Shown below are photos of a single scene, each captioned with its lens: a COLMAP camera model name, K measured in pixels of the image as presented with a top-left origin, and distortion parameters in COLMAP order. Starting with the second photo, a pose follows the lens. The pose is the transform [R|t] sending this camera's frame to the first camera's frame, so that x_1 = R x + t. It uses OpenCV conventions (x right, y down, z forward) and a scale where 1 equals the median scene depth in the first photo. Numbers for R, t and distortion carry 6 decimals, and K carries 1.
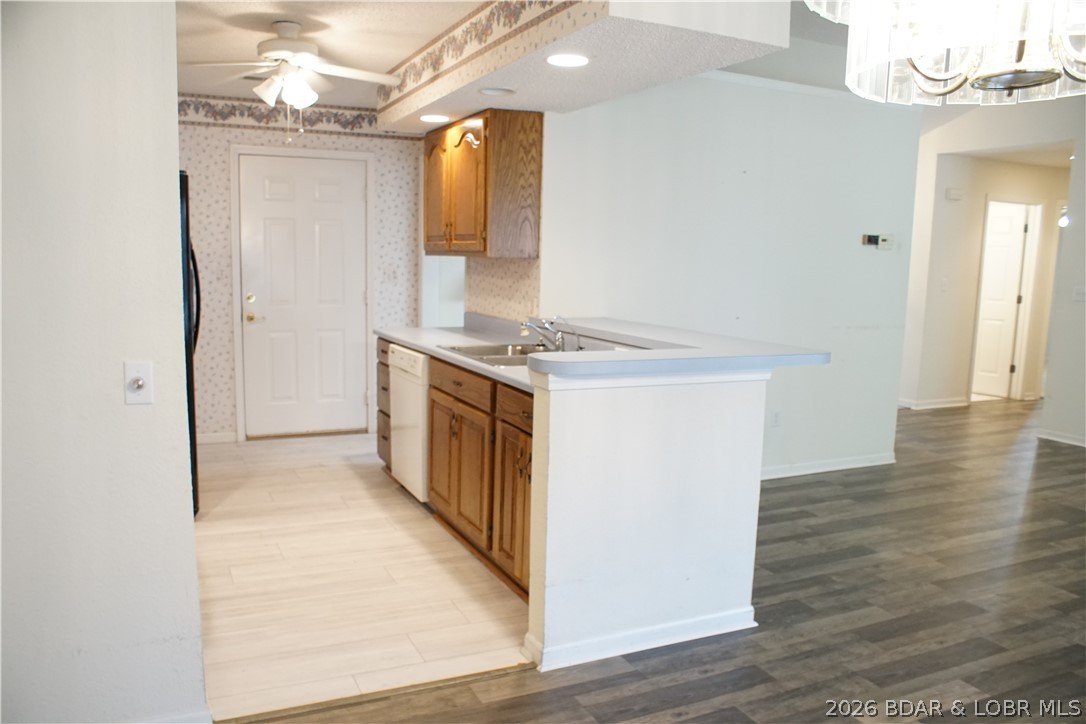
lens RADIAL K [[834.7, 0, 525.0], [0, 834.7, 385.7], [0, 0, 1]] dist [-0.158181, 0.138316]
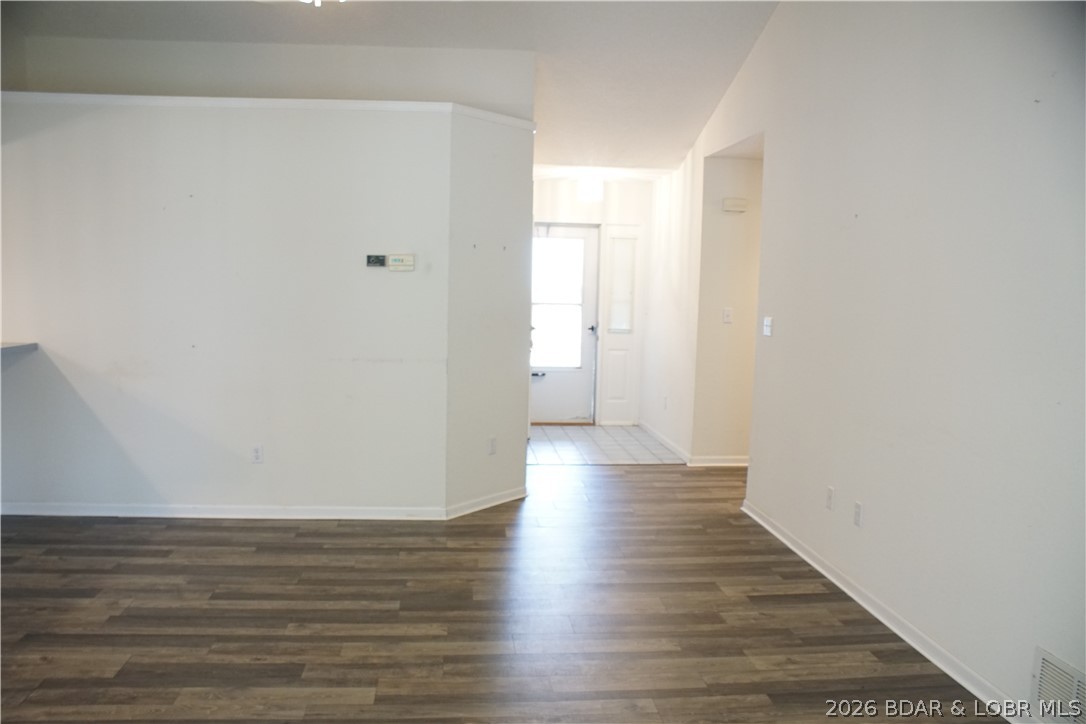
lens RADIAL K [[834.7, 0, 525.0], [0, 834.7, 385.7], [0, 0, 1]] dist [-0.158181, 0.138316]
pose [[0.941080, 0.041393, -0.335641, 1.154645], [-0.054791, 0.998031, -0.030542, -0.033543], [0.333716, 0.047133, 0.941495, 0.282088]]
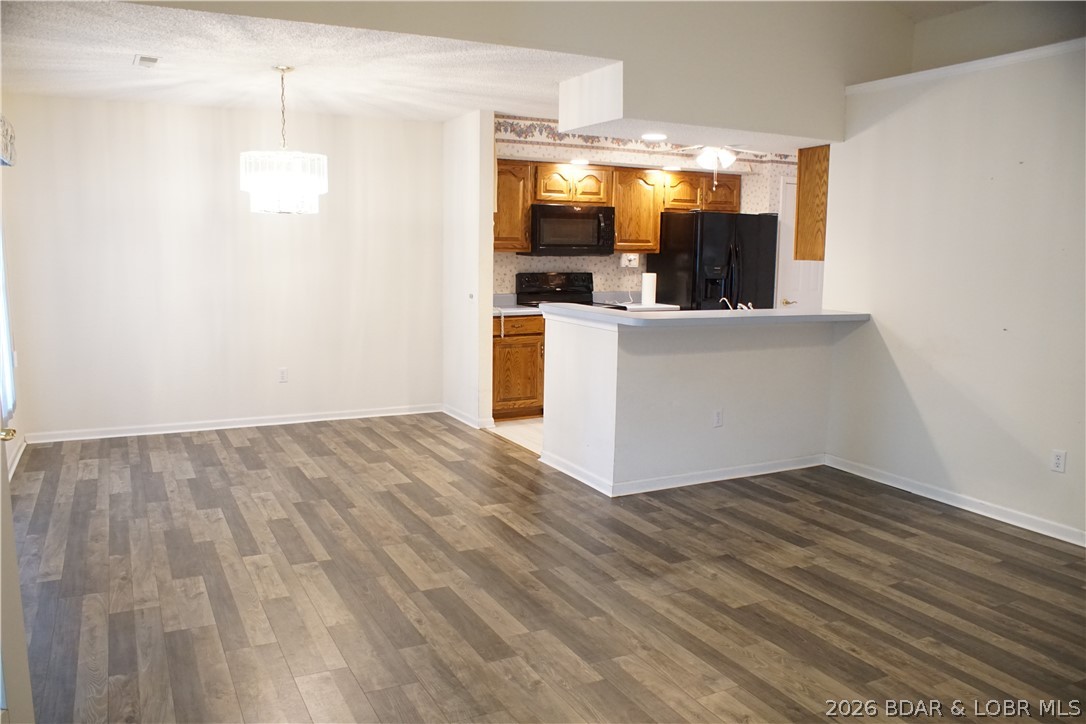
lens RADIAL K [[834.7, 0, 525.0], [0, 834.7, 385.7], [0, 0, 1]] dist [-0.158181, 0.138316]
pose [[0.027780, 0.142597, -0.989391, 1.343183], [-0.165937, 0.976698, 0.136108, -0.066649], [0.985745, 0.160395, 0.050795, 0.560217]]
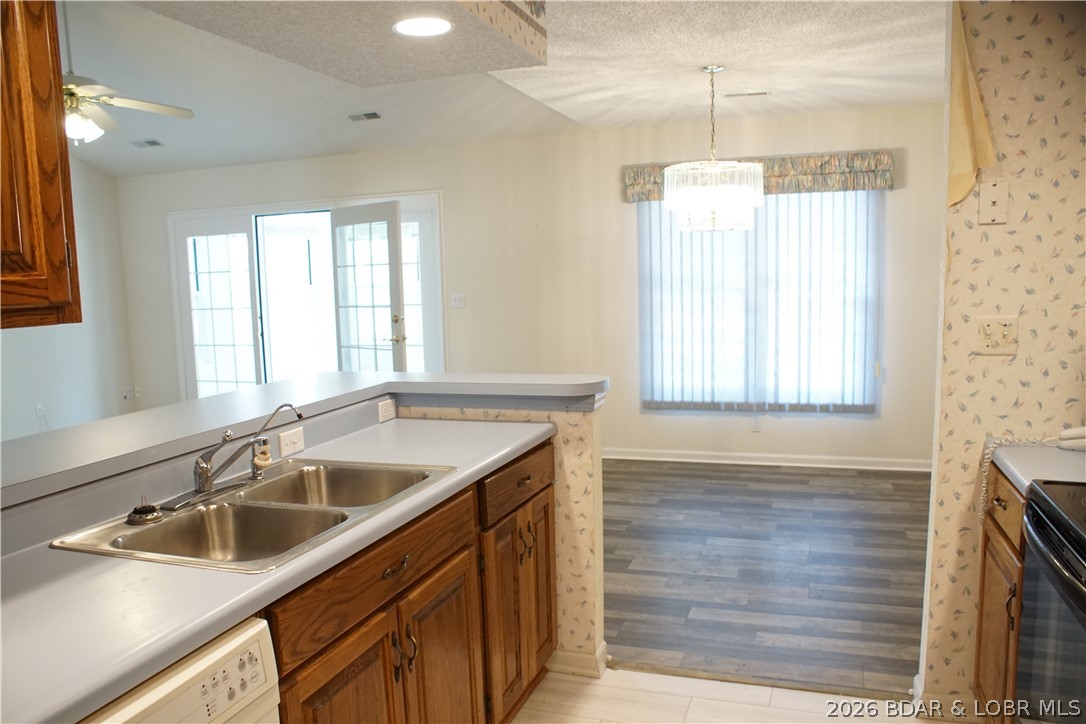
lens RADIAL K [[831.6, 0, 527.5], [0, 831.6, 389.2], [0, 0, 1]] dist [-0.164692, 0.143025]
pose [[-0.713445, -0.099627, 0.693592, -0.421380], [0.121681, 0.957187, 0.262654, -0.199268], [-0.690065, 0.271787, -0.670777, 1.149286]]
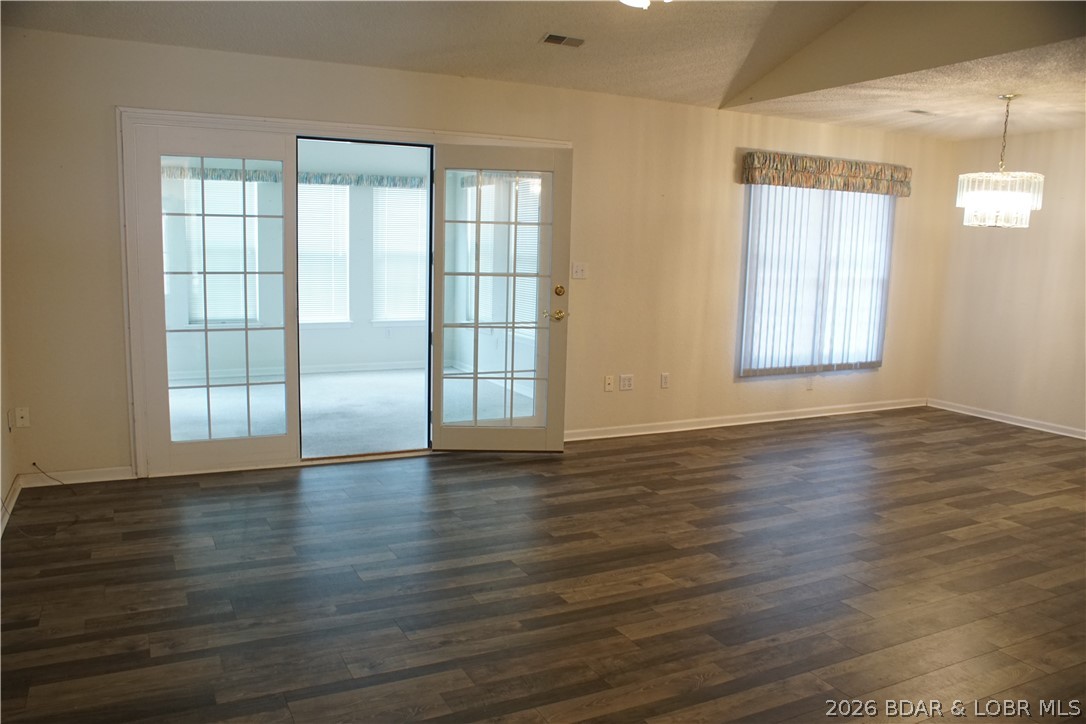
lens RADIAL K [[831.6, 0, 527.5], [0, 831.6, 389.2], [0, 0, 1]] dist [-0.164692, 0.143025]
pose [[-0.998478, -0.041675, -0.036132, 0.930721], [-0.051076, 0.945890, 0.320442, -0.215327], [0.020822, 0.321800, -0.946579, 1.518549]]
